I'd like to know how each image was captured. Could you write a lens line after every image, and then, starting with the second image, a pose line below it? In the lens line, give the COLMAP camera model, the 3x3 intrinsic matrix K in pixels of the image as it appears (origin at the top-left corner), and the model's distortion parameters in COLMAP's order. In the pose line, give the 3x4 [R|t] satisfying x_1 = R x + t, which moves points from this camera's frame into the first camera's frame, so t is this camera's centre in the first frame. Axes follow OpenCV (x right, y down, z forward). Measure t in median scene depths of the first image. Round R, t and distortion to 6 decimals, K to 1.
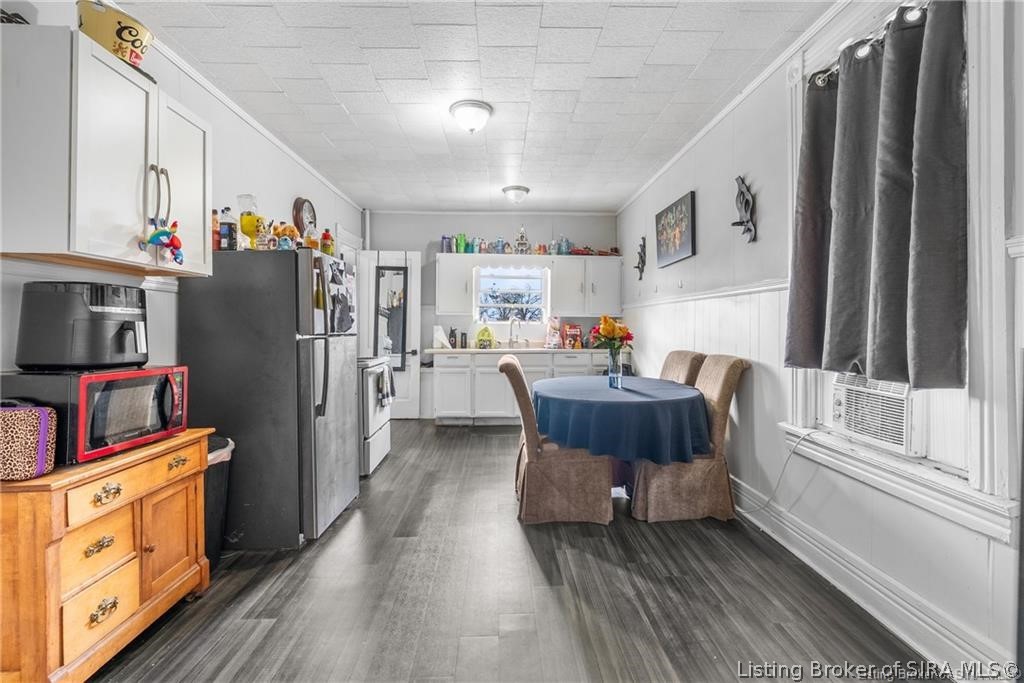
lens RADIAL K [[466.6, 0, 507.8], [0, 466.6, 333.9], [0, 0, 1]] dist [-0.002955, 0.001184]
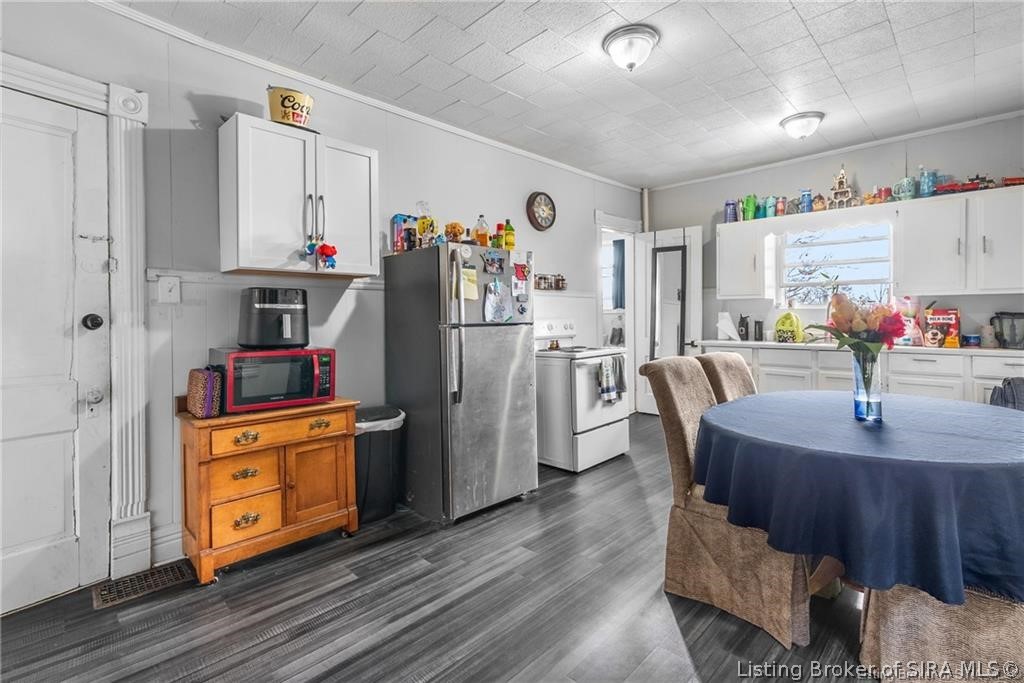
lens RADIAL K [[466.6, 0, 500.4], [0, 466.6, 322.8], [0, 0, 1]] dist [-0.002955, 0.001184]
pose [[0.692570, 0.002745, -0.721346, 0.376767], [-0.000224, 0.999994, 0.003590, -0.004479], [0.721351, -0.002325, 0.692566, 0.323123]]
